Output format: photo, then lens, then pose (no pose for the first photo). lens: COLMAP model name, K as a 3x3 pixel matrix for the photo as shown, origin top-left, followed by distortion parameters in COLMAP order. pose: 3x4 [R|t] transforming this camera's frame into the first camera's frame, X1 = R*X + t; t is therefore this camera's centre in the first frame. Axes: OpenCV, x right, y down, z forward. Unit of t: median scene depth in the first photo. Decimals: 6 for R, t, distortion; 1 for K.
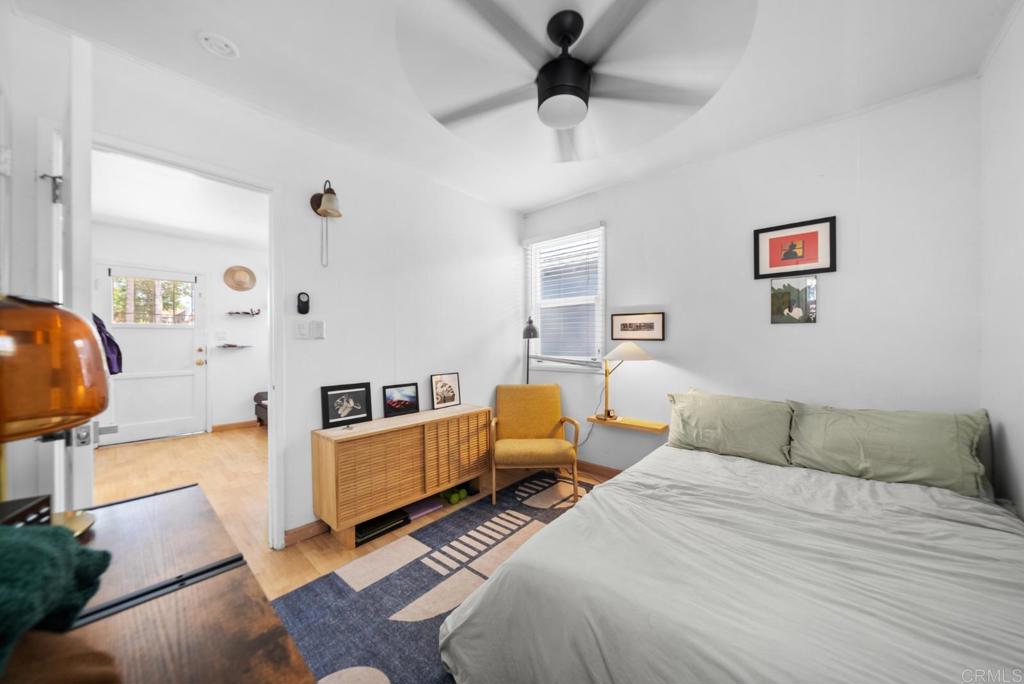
lens RADIAL K [[351.1, 0, 516.9], [0, 351.1, 344.3], [0, 0, 1]] dist [-0.002482, -0.000209]
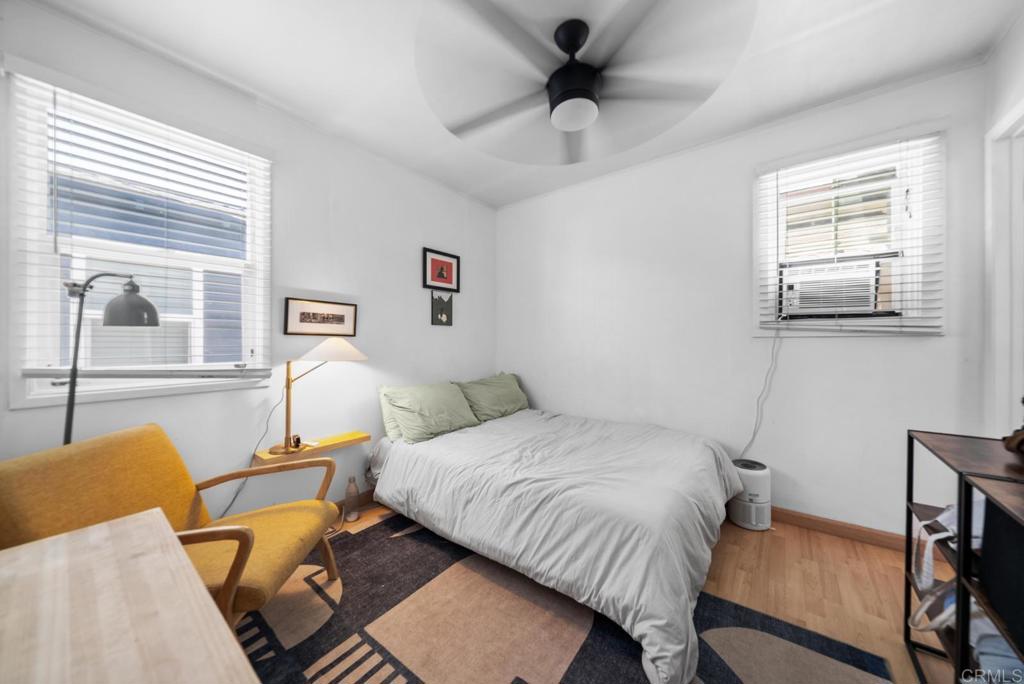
lens RADIAL K [[351.1, 0, 514.1], [0, 351.1, 339.4], [0, 0, 1]] dist [-0.002482, -0.000209]
pose [[-0.060785, 0.005738, 0.998134, -0.562232], [0.004278, 0.999976, -0.005488, 0.003586], [-0.998142, 0.003937, -0.060808, 0.760762]]
